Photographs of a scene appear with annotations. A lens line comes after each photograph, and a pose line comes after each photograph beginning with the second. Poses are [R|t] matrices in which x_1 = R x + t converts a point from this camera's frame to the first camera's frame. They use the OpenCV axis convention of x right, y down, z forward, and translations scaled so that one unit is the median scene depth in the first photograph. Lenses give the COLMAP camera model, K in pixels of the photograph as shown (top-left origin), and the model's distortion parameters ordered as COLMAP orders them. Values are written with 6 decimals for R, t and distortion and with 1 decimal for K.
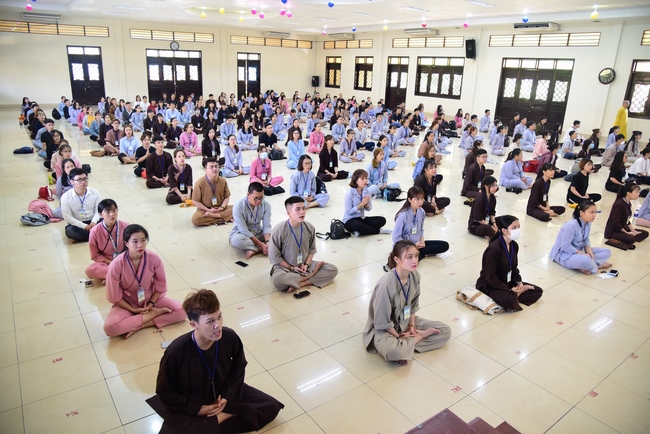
lens RADIAL K [[444.6, 0, 319.3], [0, 444.6, 218.1], [0, 0, 1]] dist [-0.111985, 0.060135]
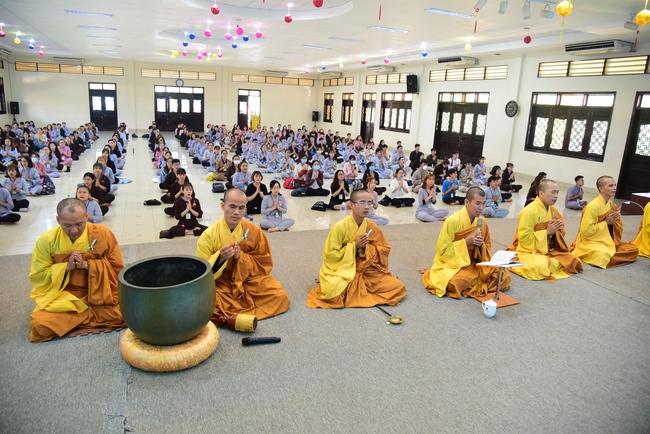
lens RADIAL K [[444.6, 0, 319.5], [0, 444.6, 217.0], [0, 0, 1]] dist [-0.111985, 0.060135]
pose [[0.971113, 0.069671, -0.228224, 0.333515], [-0.089119, 0.993114, -0.076038, 0.015813], [0.221355, 0.094181, 0.970635, -0.019263]]
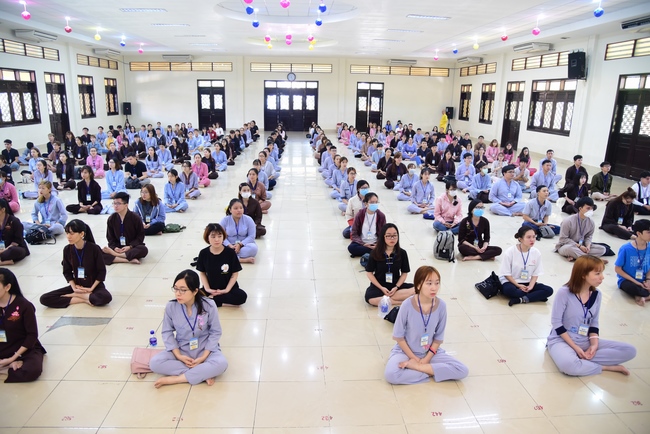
lens RADIAL K [[444.6, 0, 320.0], [0, 444.6, 220.2], [0, 0, 1]] dist [-0.111985, 0.060135]
pose [[0.840480, 0.125712, -0.527059, 0.334547], [-0.160221, 0.986876, -0.020113, -0.049663], [0.517613, 0.101351, 0.849591, 0.179223]]
